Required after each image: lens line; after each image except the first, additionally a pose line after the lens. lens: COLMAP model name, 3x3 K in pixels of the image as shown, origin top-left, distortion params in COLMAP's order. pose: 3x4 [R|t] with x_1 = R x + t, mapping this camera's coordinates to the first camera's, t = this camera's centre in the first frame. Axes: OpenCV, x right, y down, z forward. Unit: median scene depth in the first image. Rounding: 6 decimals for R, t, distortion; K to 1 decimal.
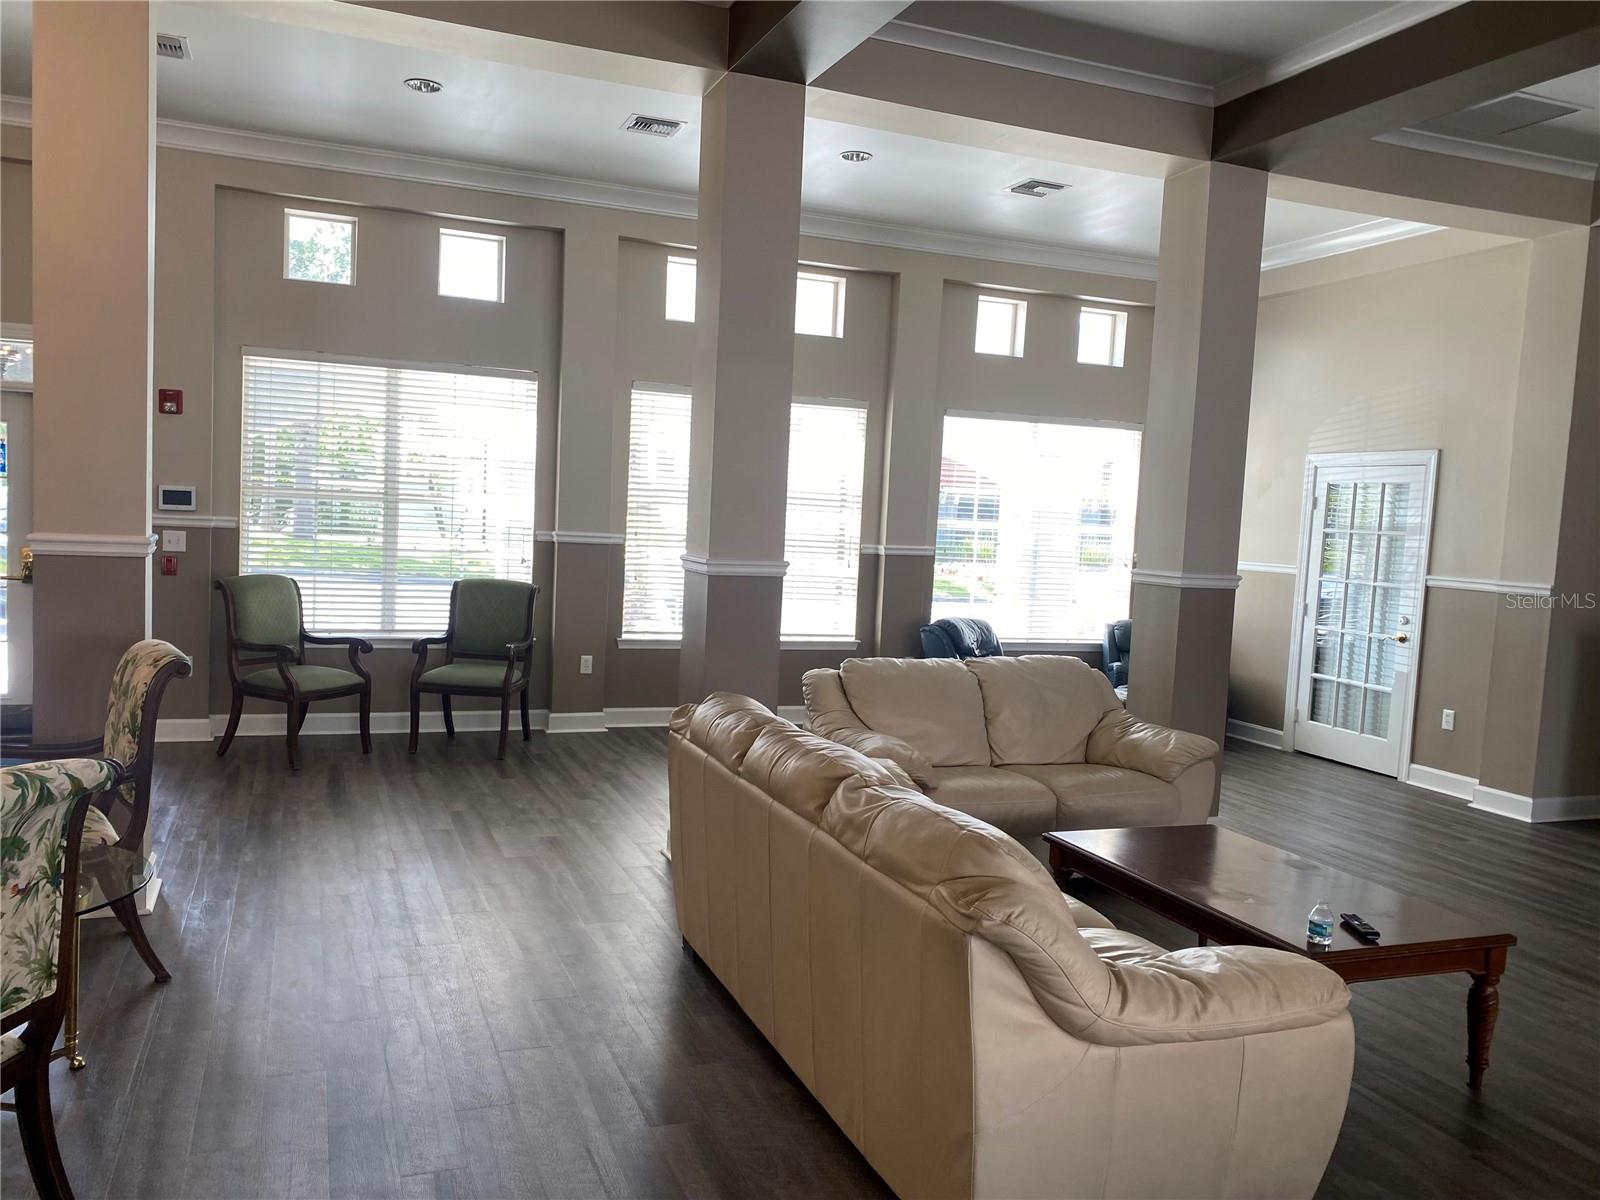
lens RADIAL K [[1217.6, 0, 777.3], [0, 1217.6, 604.3], [0, 0, 1]] dist [0.024274, -0.012159]
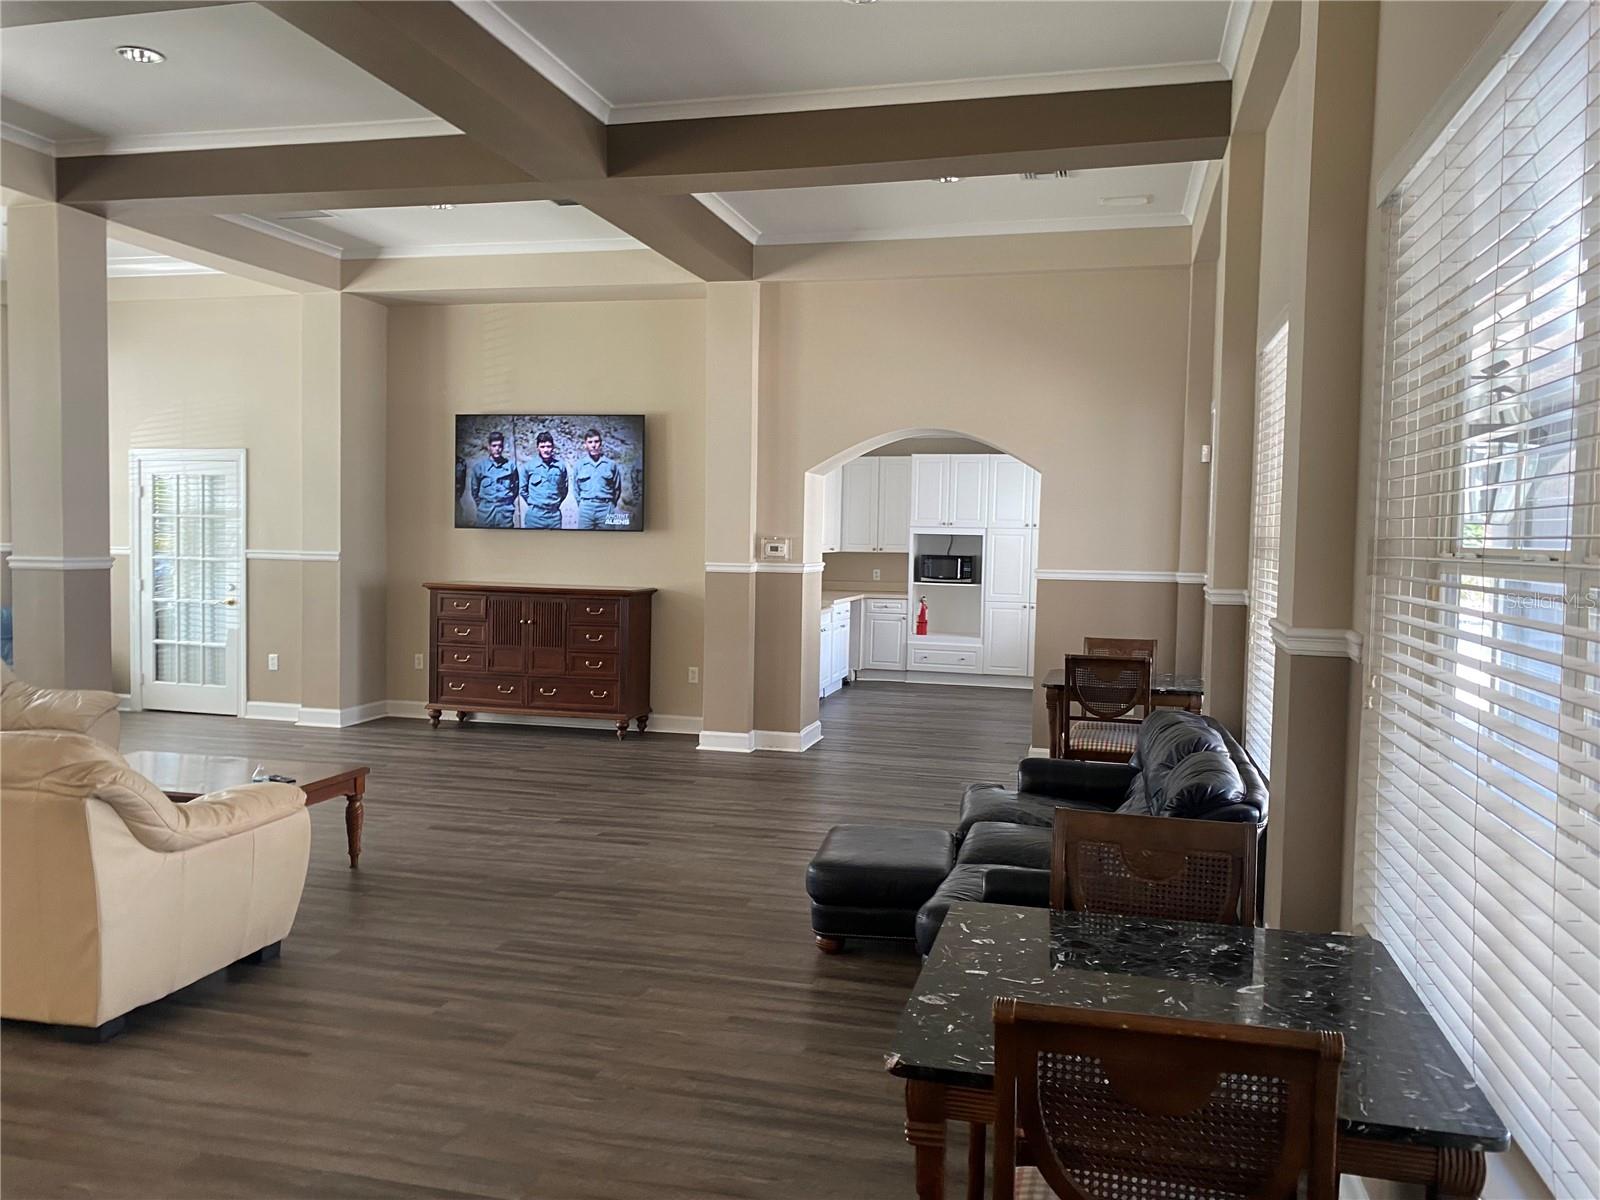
lens RADIAL K [[1213.9, 0, 800.6], [0, 1213.9, 588.2], [0, 0, 1]] dist [0.024318, -0.007407]
pose [[0.574219, -0.075053, 0.815255, -0.159538], [0.071136, 0.996597, 0.041643, 0.003890], [-0.815606, 0.034082, 0.577603, -0.174776]]
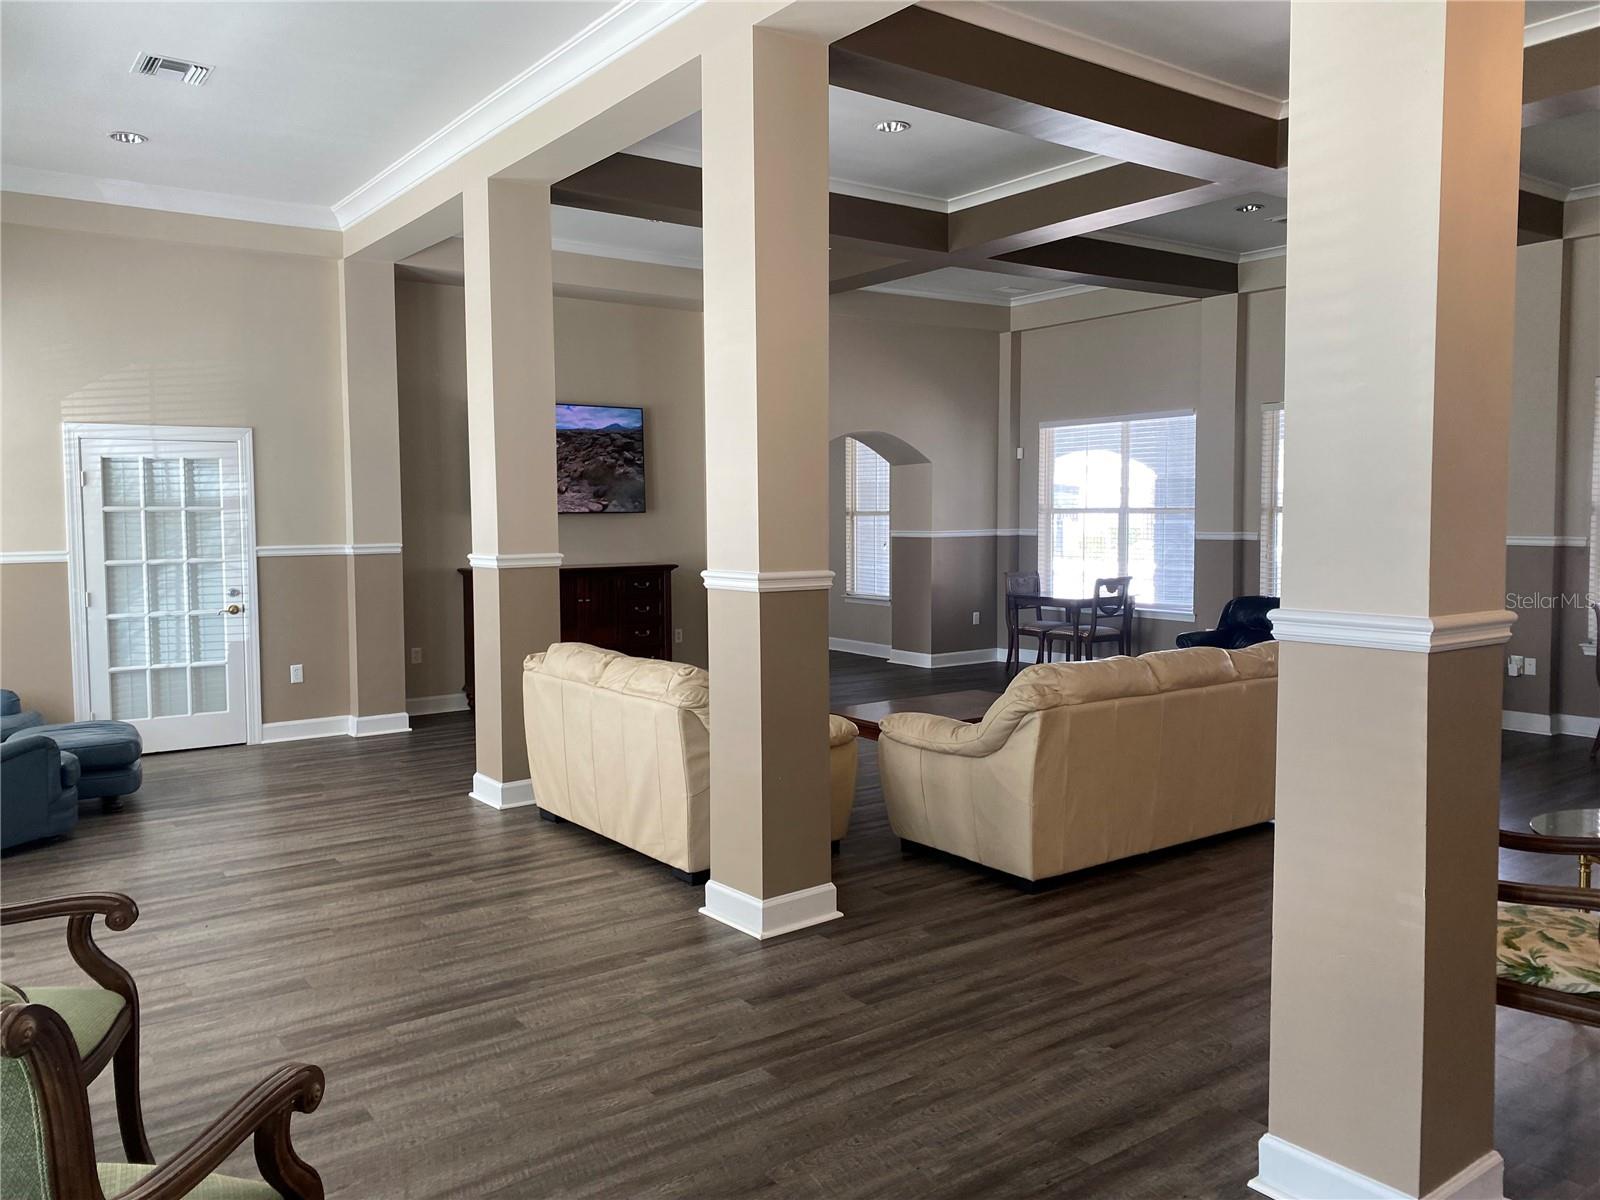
lens RADIAL K [[1213.9, 0, 800.6], [0, 1213.9, 588.2], [0, 0, 1]] dist [0.024318, -0.007407]
pose [[-0.264352, -0.107666, 0.958398, -0.611865], [0.067501, 0.989246, 0.129750, -0.092866], [-0.962061, 0.098992, -0.254242, 0.810040]]
